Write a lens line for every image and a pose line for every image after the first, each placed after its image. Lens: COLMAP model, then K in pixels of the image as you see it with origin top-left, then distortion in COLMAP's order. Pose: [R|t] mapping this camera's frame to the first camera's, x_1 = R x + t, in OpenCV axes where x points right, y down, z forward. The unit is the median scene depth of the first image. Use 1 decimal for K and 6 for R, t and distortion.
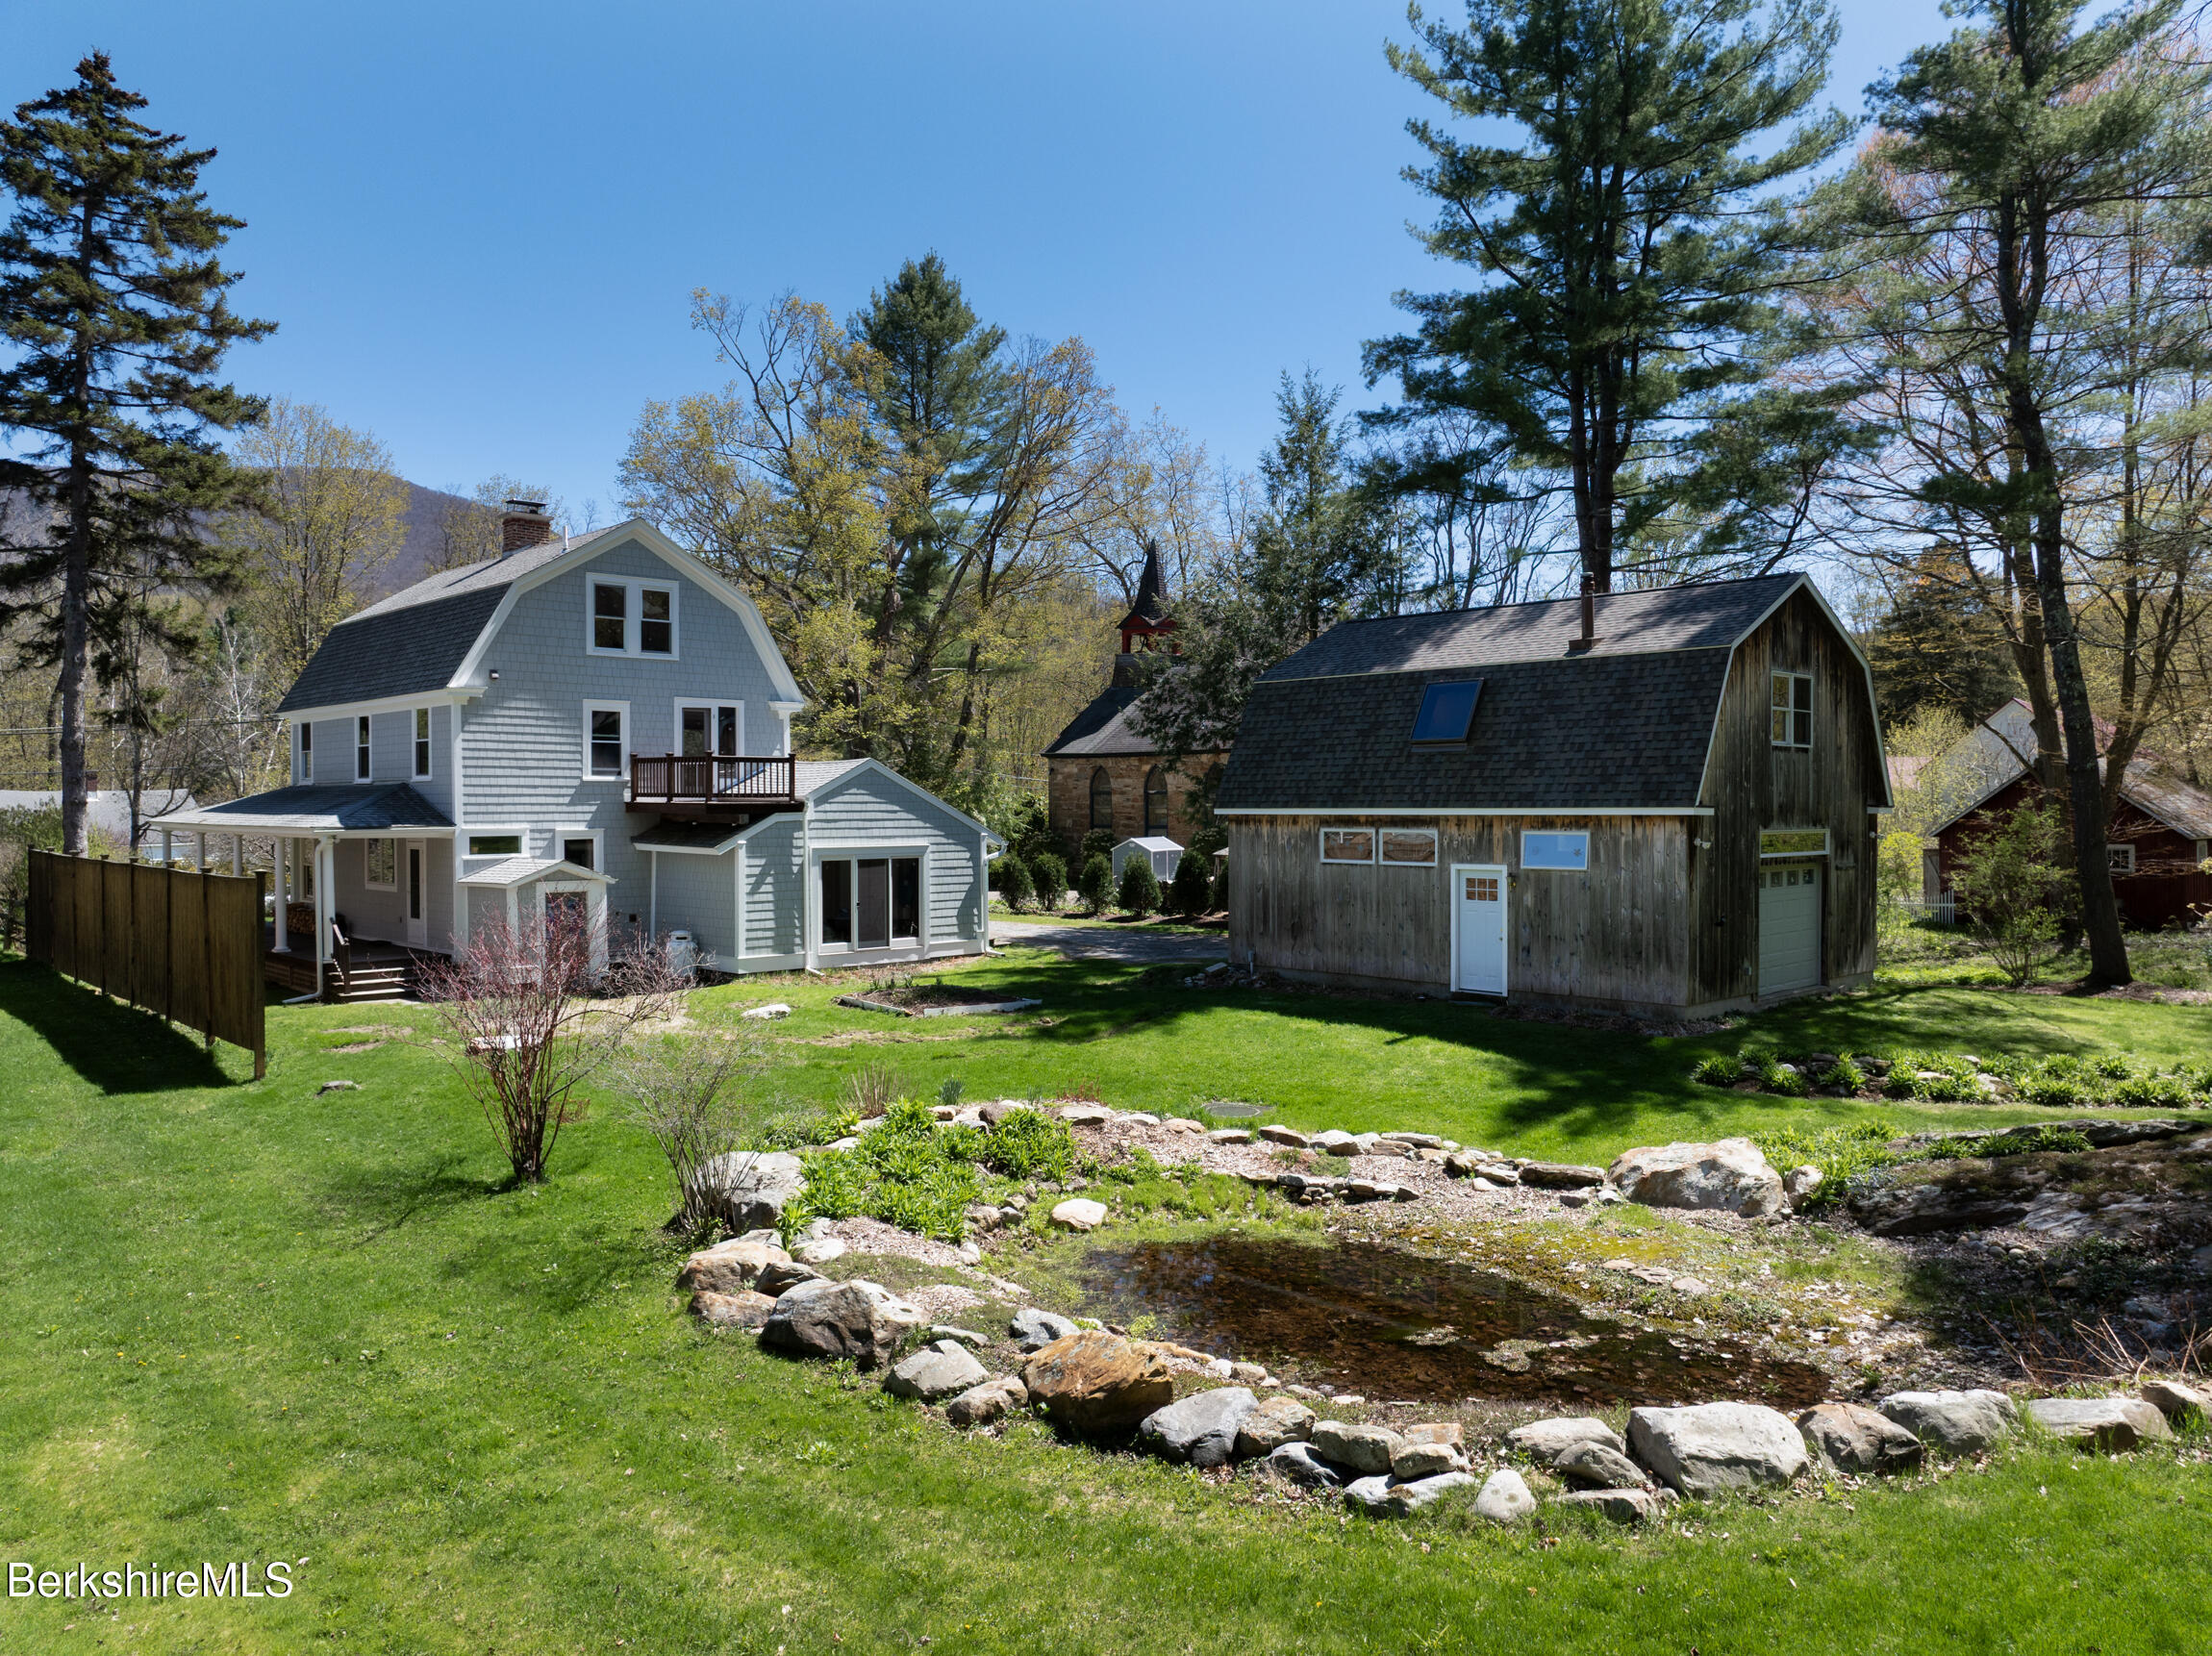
lens RADIAL K [[1559.9, 0, 1115.9], [0, 1559.9, 822.4], [0, 0, 1]] dist [-0.020632, -0.009671]
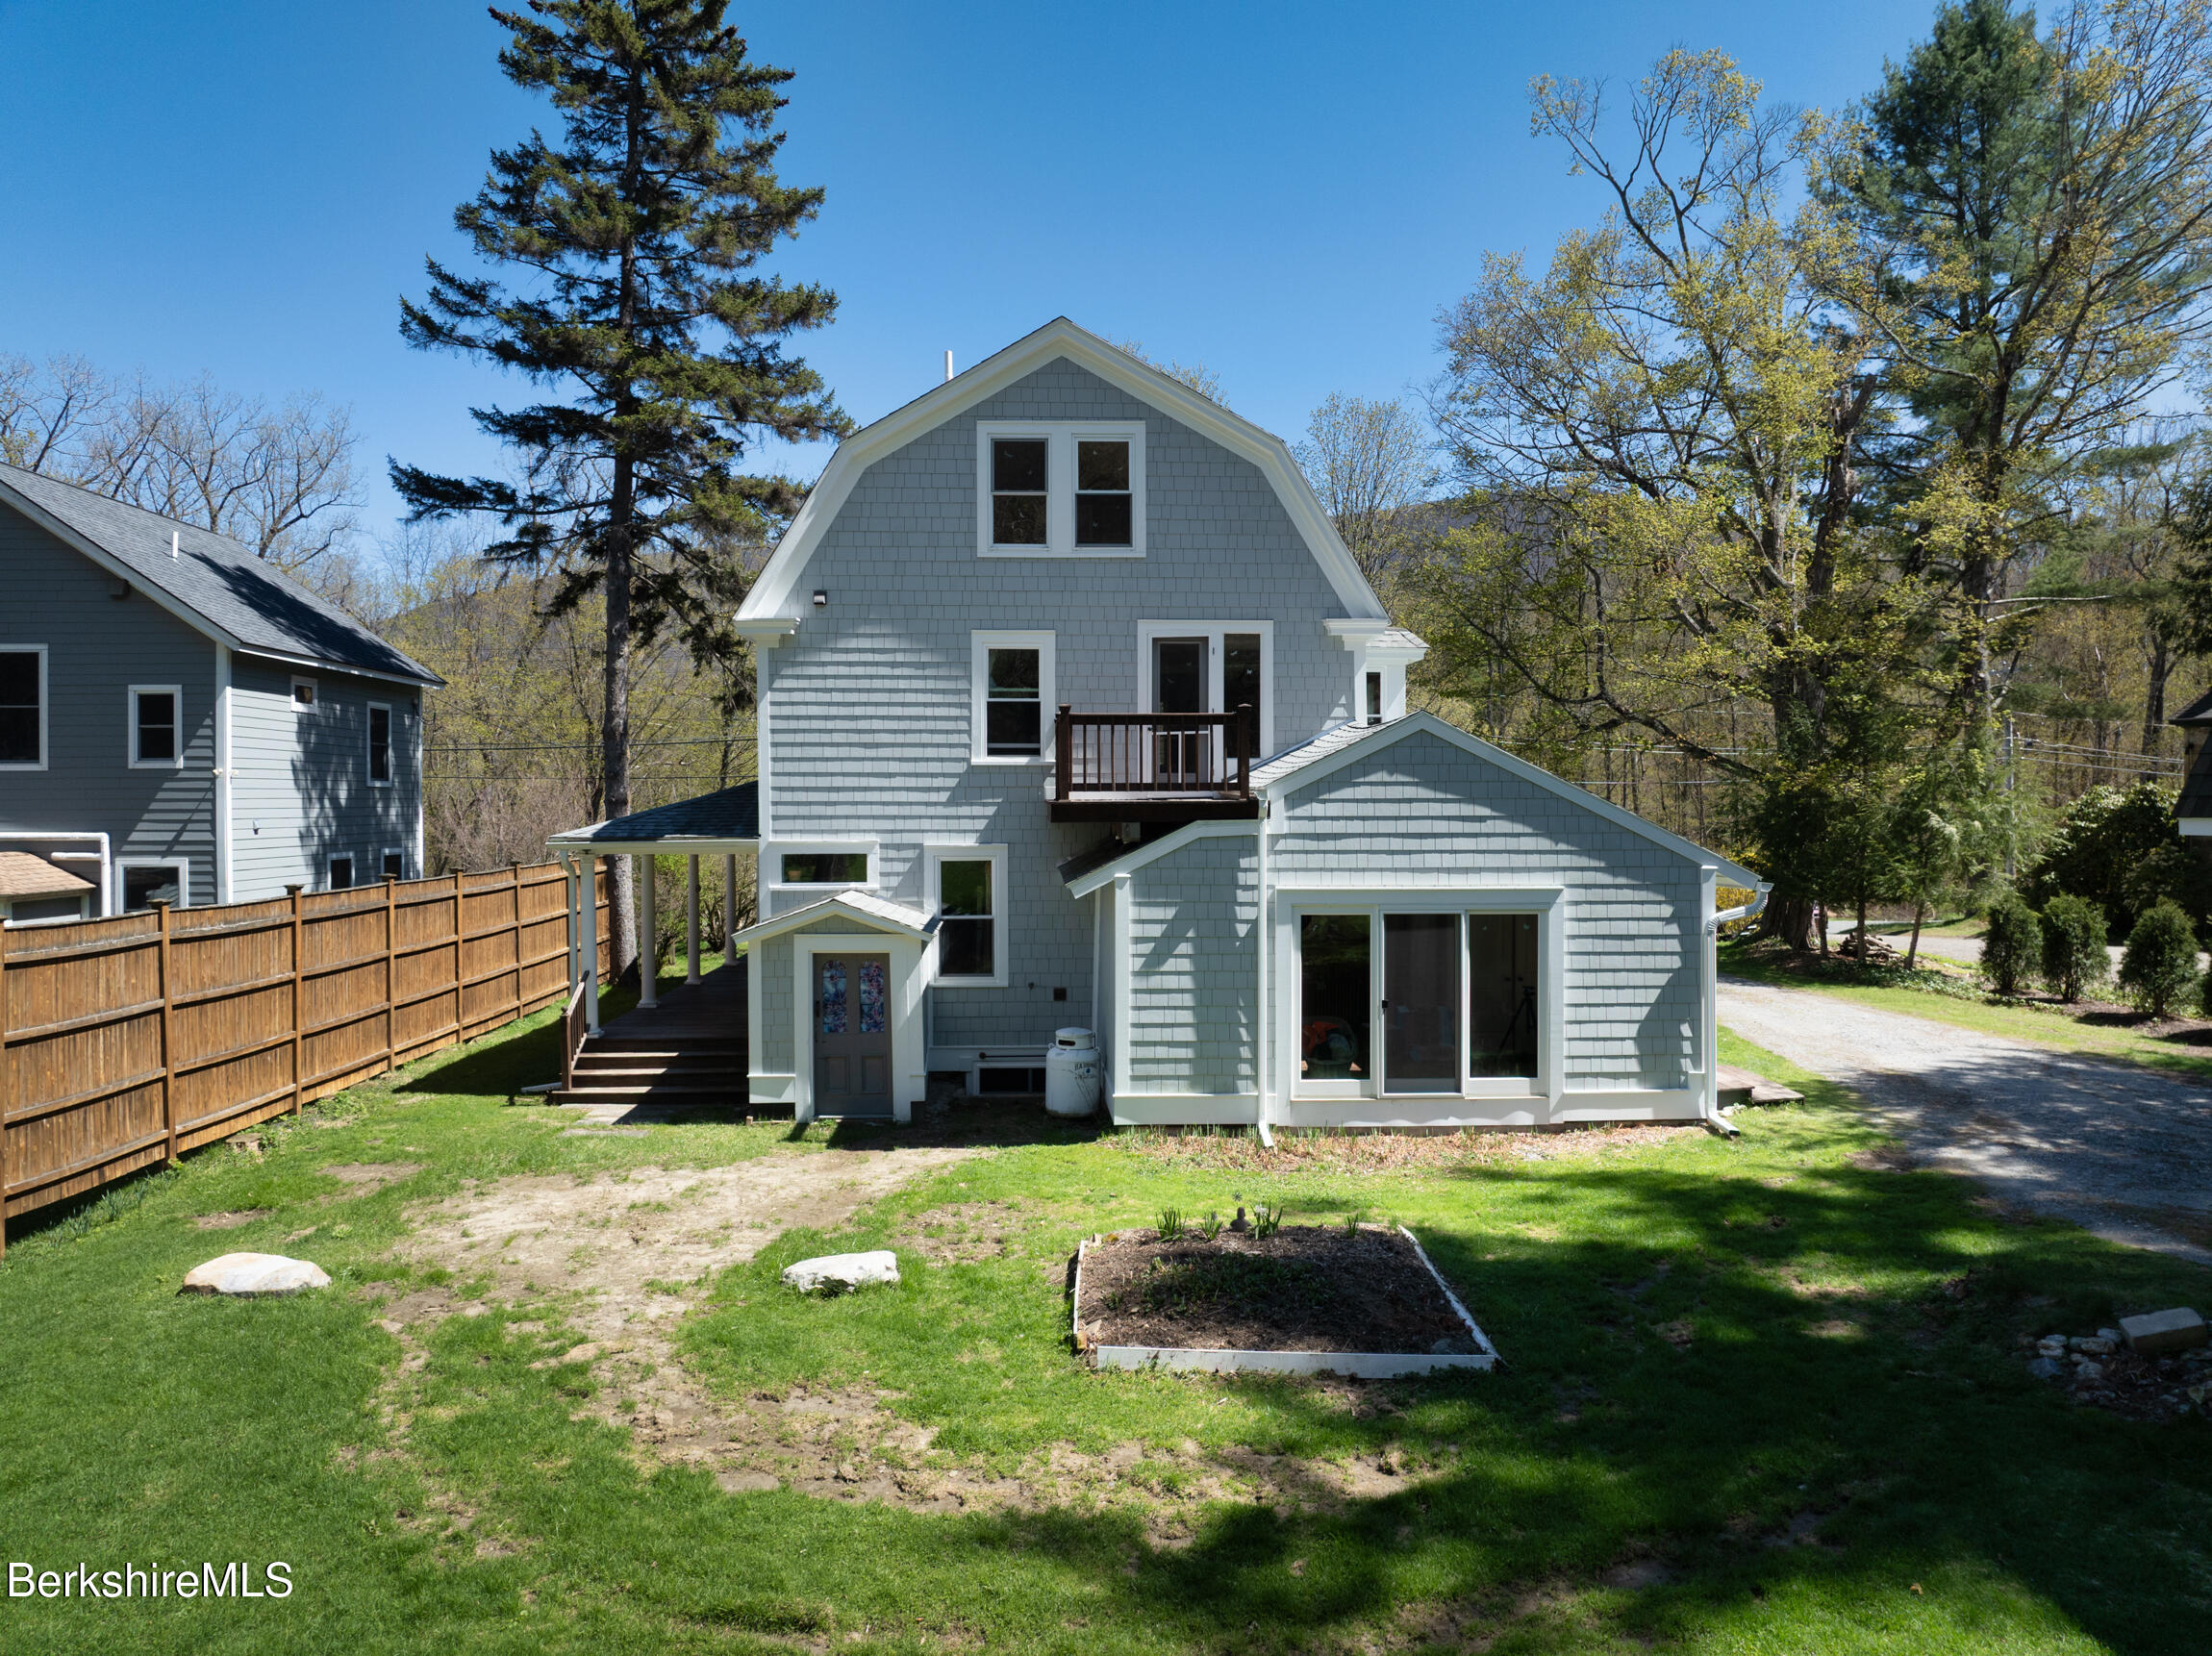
lens RADIAL K [[1559.9, 0, 1100.1], [0, 1559.9, 818.7], [0, 0, 1]] dist [-0.020632, -0.009671]
pose [[0.739175, 0.006843, -0.673479, 0.105087], [-0.008219, 0.999966, 0.001139, -0.006821], [0.673464, 0.004693, 0.739205, 0.581932]]
